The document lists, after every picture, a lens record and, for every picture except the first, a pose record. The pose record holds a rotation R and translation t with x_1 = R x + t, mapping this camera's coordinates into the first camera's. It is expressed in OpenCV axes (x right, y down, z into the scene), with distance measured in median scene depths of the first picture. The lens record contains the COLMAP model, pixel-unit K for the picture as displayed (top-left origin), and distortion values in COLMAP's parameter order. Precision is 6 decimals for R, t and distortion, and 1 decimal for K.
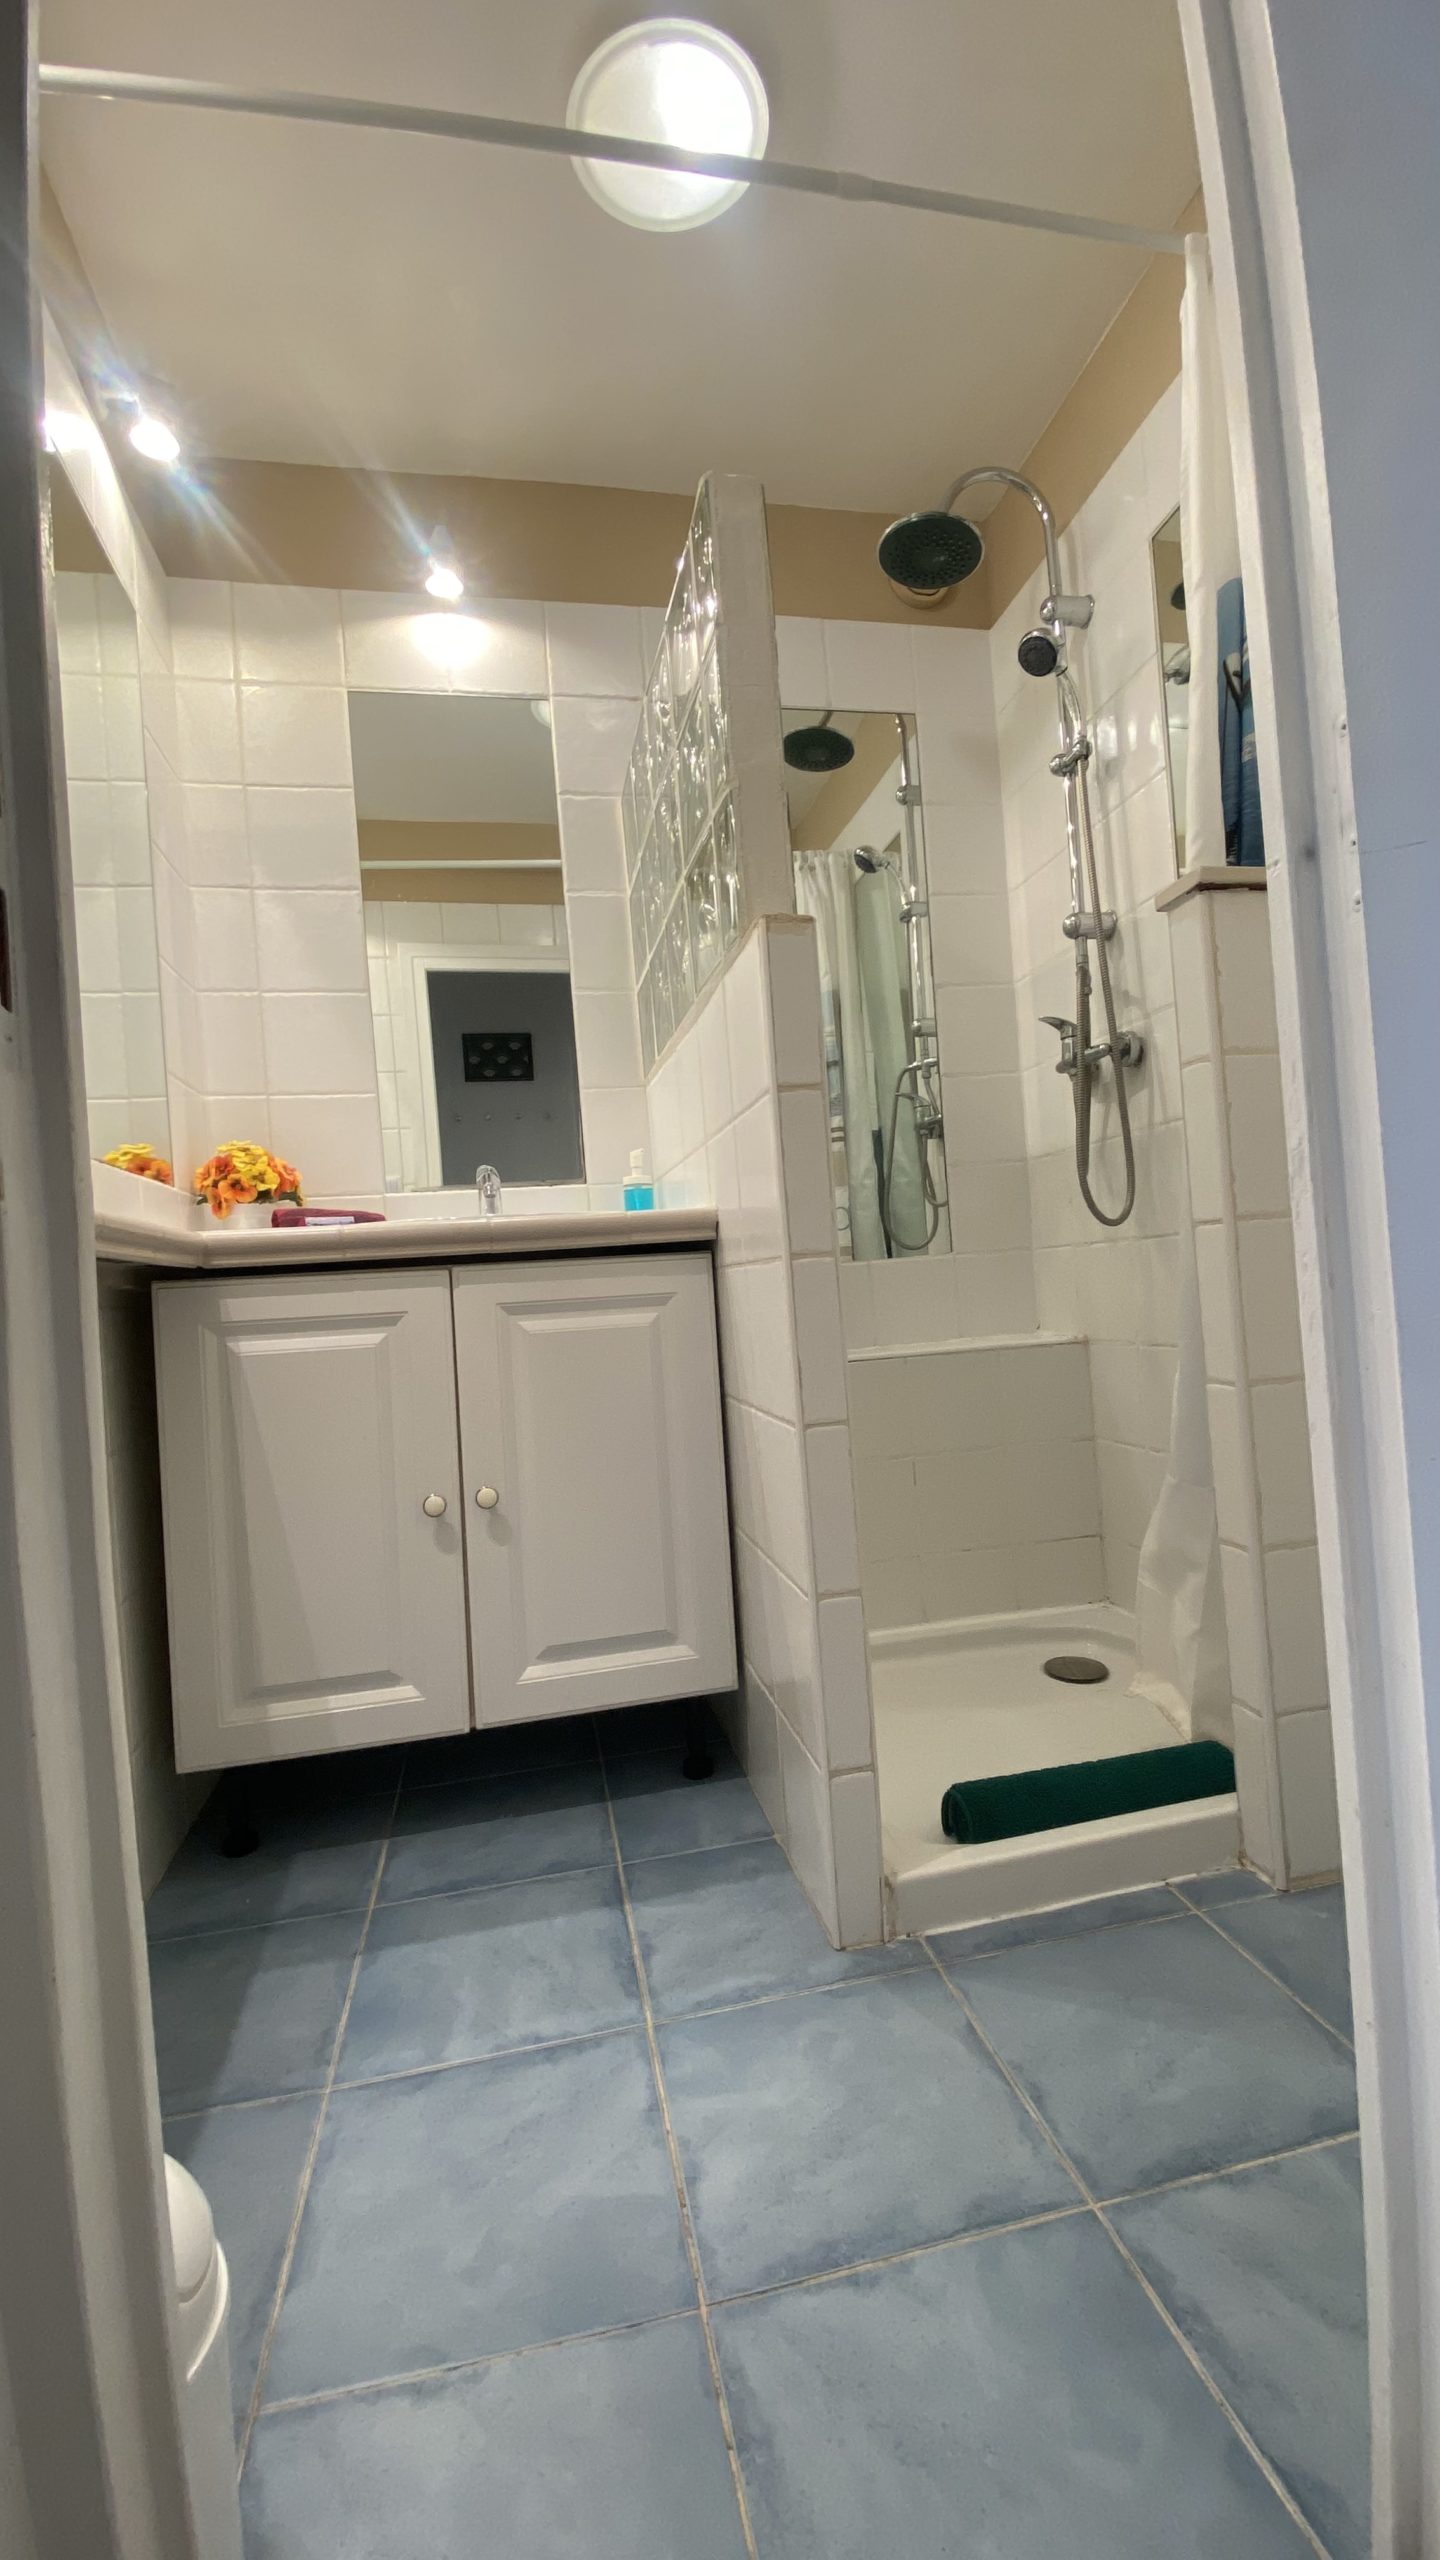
lens RADIAL K [[1026.0, 0, 720.0], [0, 1026.0, 1280.0], [0, 0, 1]] dist [-0.013008, -0.000238]
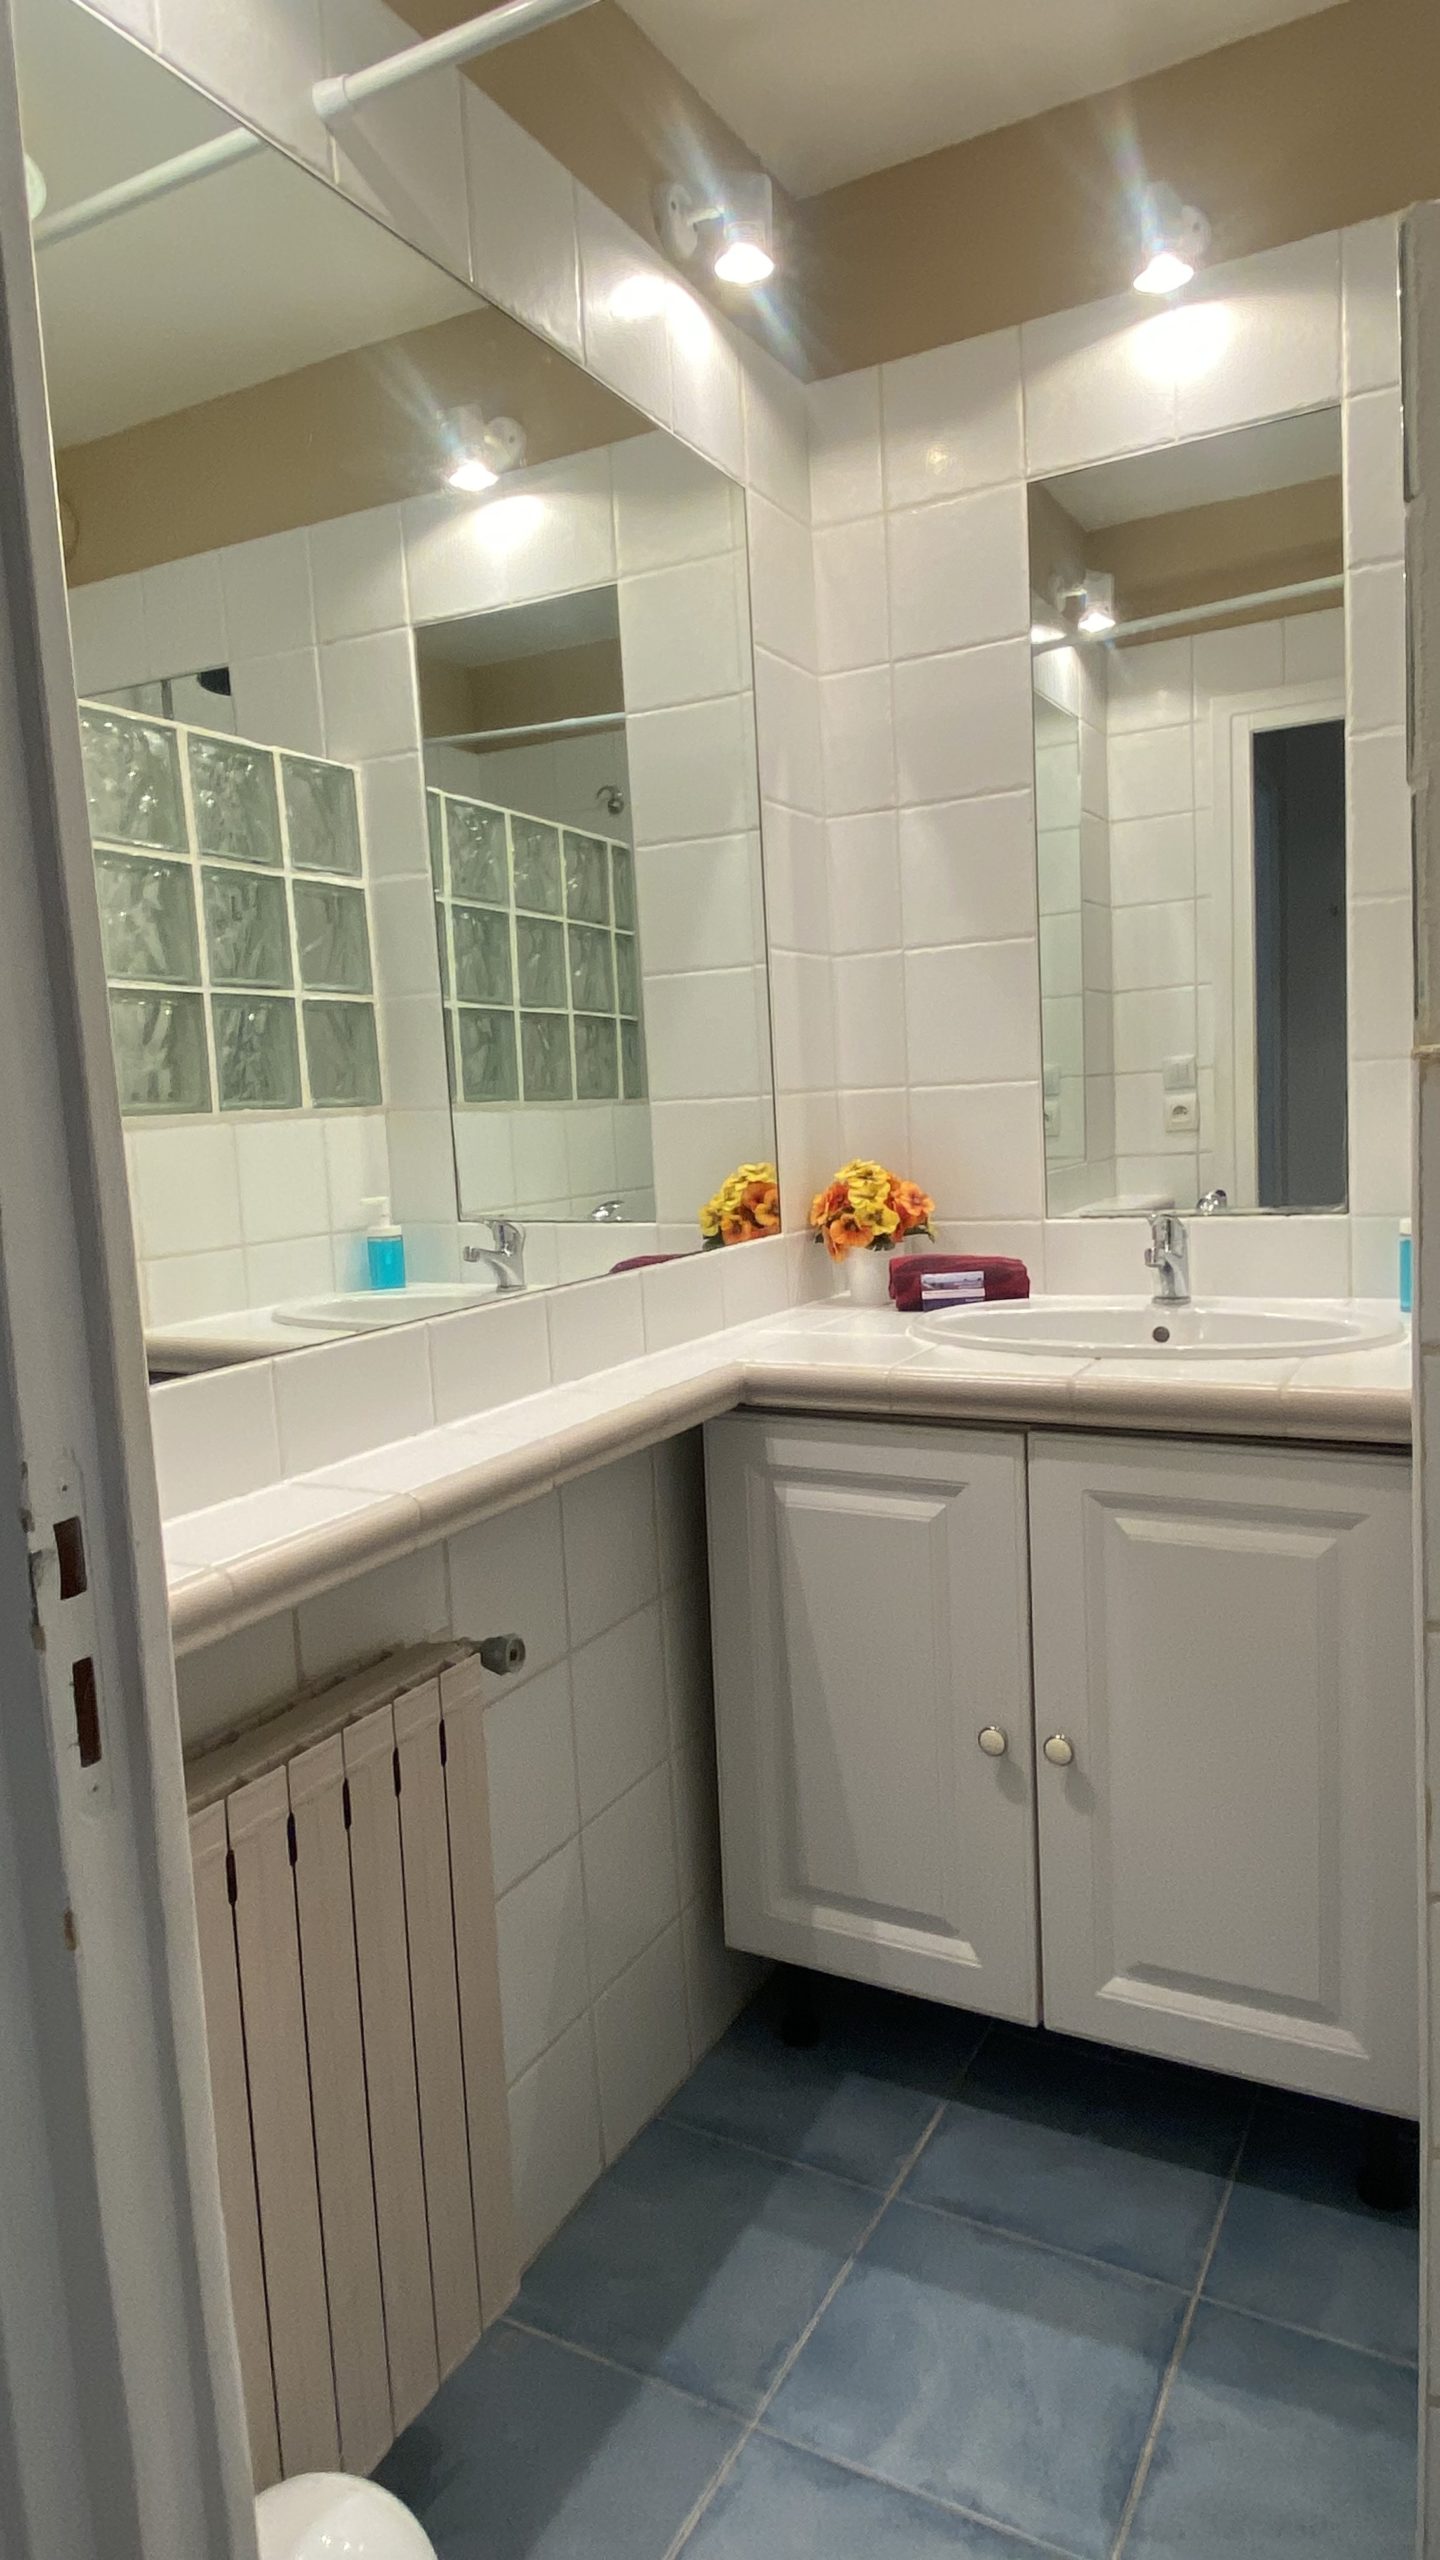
lens RADIAL K [[1531.4, 0, 729.4], [0, 1531.4, 1262.8], [0, 0, 1]] dist [0.058923, -0.041337]
pose [[0.774383, 0.096005, -0.625391, 0.200583], [-0.005097, 0.989336, 0.145564, -0.232990], [0.632697, -0.109535, 0.766614, 0.019222]]
